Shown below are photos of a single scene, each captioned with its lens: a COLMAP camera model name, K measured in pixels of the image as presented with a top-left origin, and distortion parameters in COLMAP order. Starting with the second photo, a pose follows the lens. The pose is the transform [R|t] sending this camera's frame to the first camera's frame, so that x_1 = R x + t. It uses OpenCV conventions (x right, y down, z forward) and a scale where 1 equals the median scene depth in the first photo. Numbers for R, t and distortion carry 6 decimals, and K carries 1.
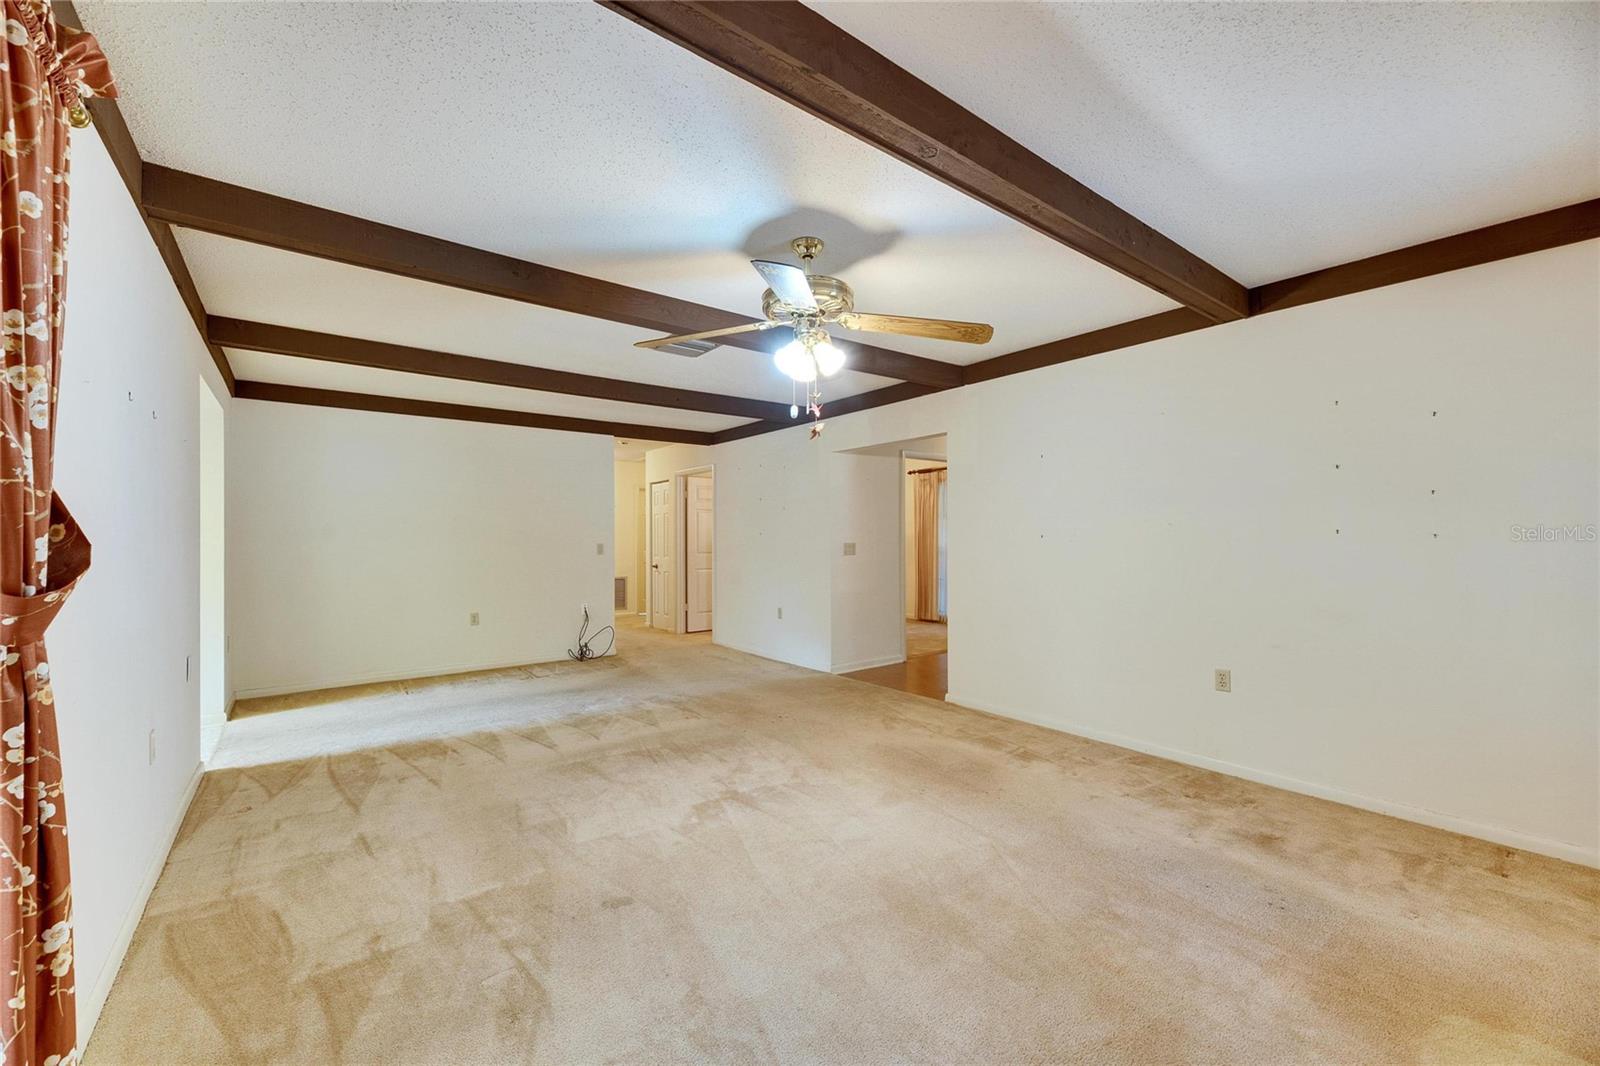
lens RADIAL K [[642.0, 0, 803.0], [0, 642.0, 545.1], [0, 0, 1]] dist [0.005808, -0.000125]
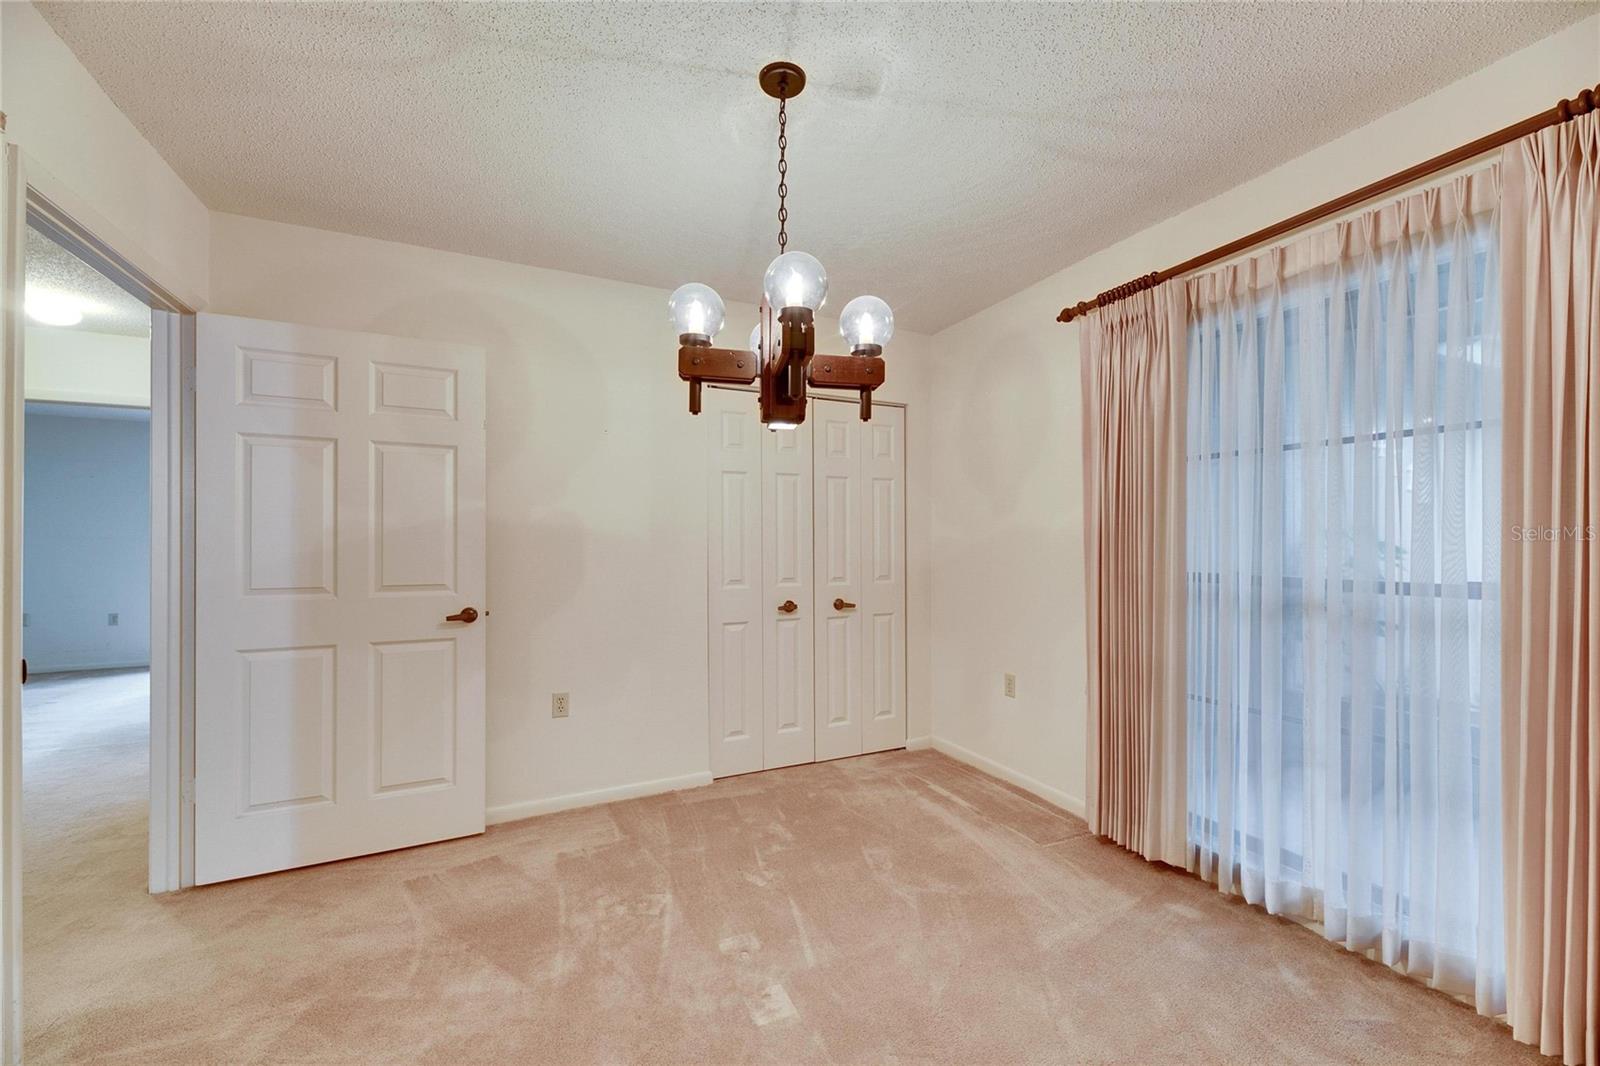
lens RADIAL K [[635.5, 0, 801.0], [0, 635.5, 539.6], [0, 0, 1]] dist [0.003647, -0.000006]
pose [[0.976261, 0.000623, -0.216597, 0.116263], [-0.003432, 0.999915, -0.012592, -0.007402], [0.216570, 0.013037, 0.976180, 0.721940]]
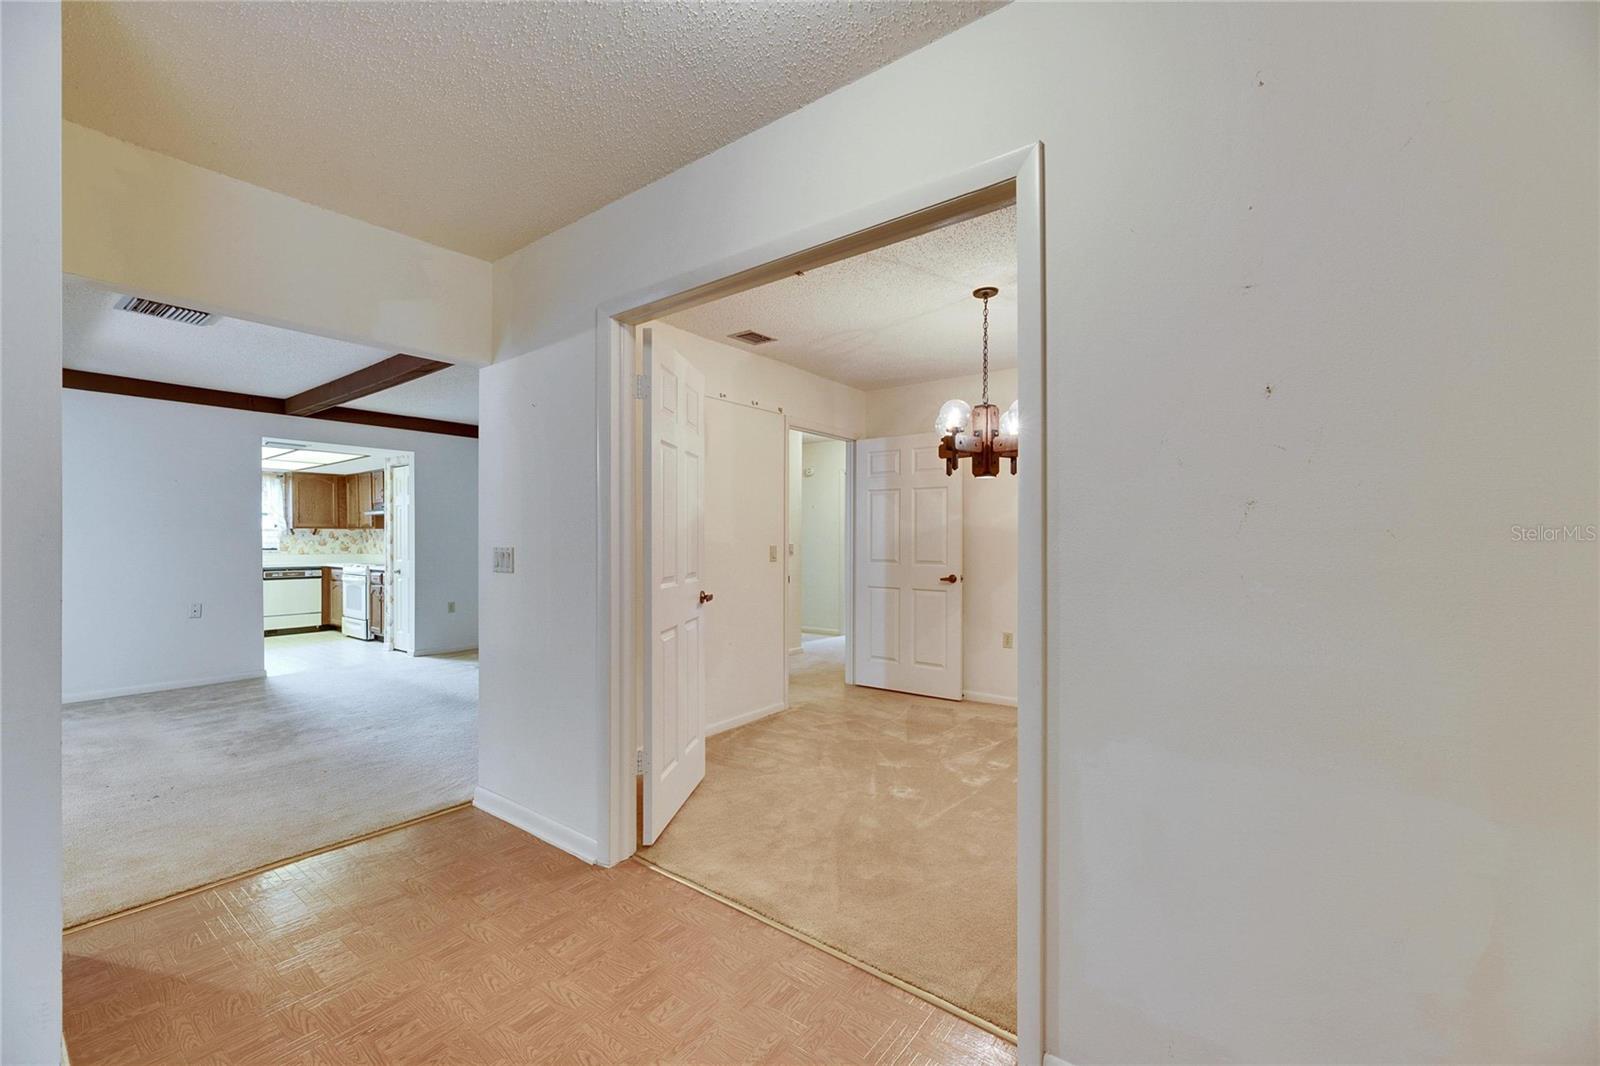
lens RADIAL K [[641.2, 0, 802.4], [0, 641.2, 536.8], [0, 0, 1]] dist [0.008972, -0.000403]
pose [[0.254306, 0.000766, -0.967124, 0.383903], [-0.011435, 0.999932, -0.002215, -0.008473], [0.967056, 0.011622, 0.254297, 0.715968]]
